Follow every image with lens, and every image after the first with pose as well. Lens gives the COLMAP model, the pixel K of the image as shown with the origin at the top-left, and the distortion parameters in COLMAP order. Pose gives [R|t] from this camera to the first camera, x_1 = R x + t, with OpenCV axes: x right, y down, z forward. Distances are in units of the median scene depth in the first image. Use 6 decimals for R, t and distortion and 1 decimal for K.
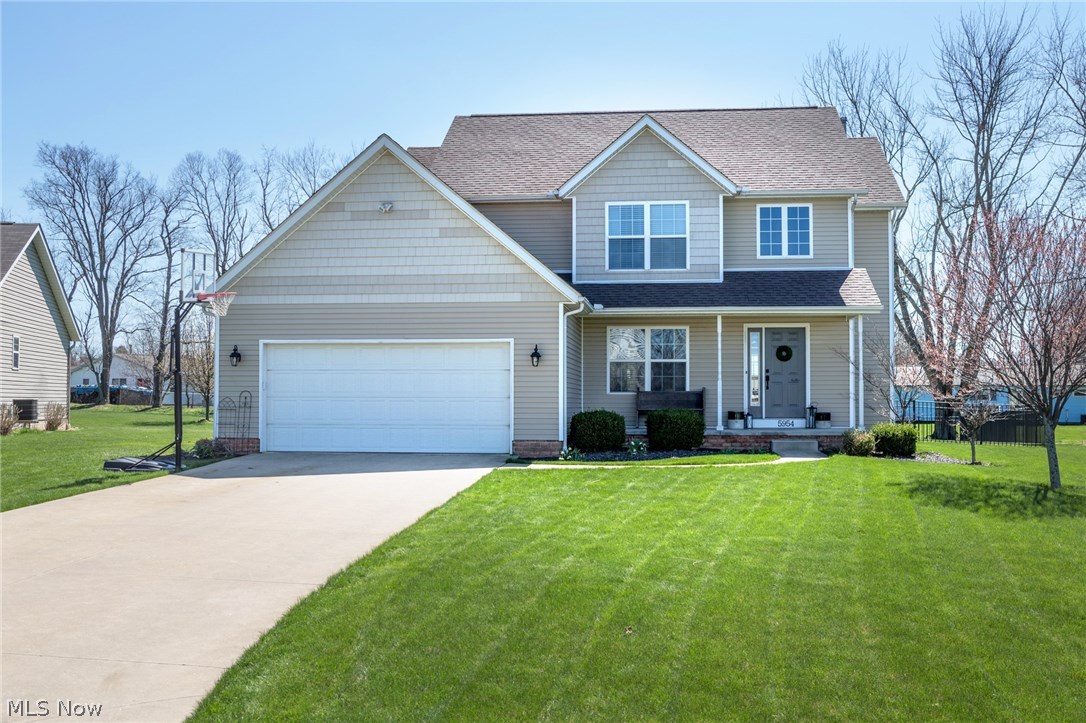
lens RADIAL K [[1186.9, 0, 542.9], [0, 1186.9, 365.9], [0, 0, 1]] dist [0.030013, 0.000000]
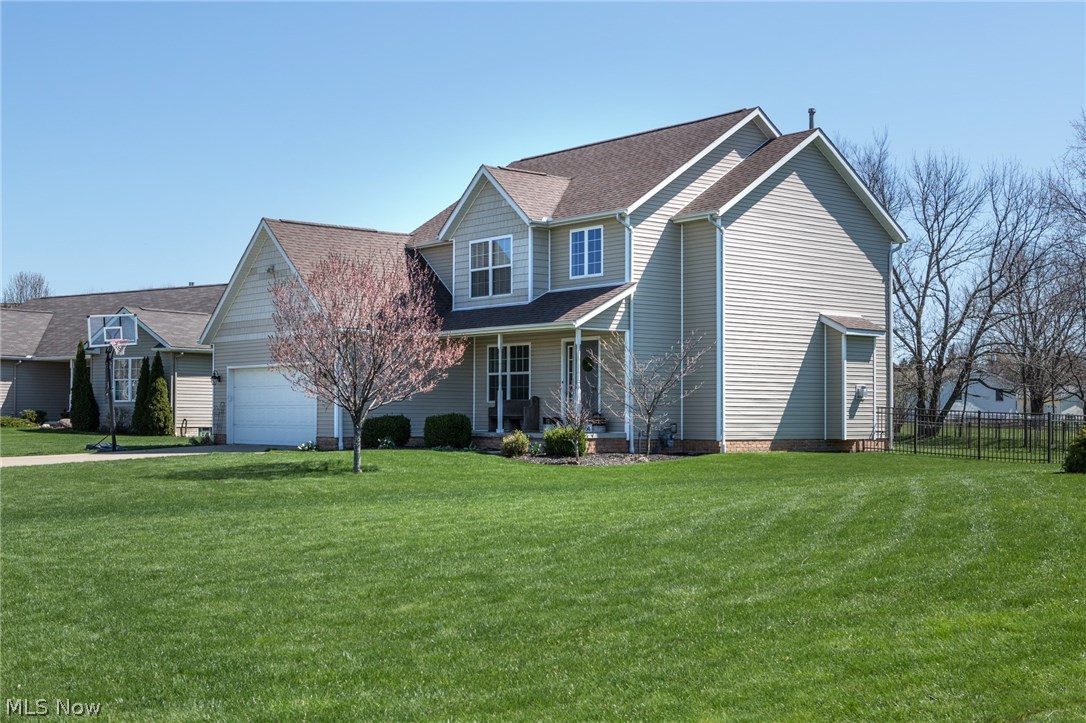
lens RADIAL K [[1330.1, 0, 542.2], [0, 1330.1, 358.5], [0, 0, 1]] dist [0.158163, 0.000000]
pose [[0.669723, -0.020745, -0.742321, 1.093624], [0.022048, 0.999725, -0.008046, -0.007758], [0.742283, -0.010978, 0.669996, 0.155866]]
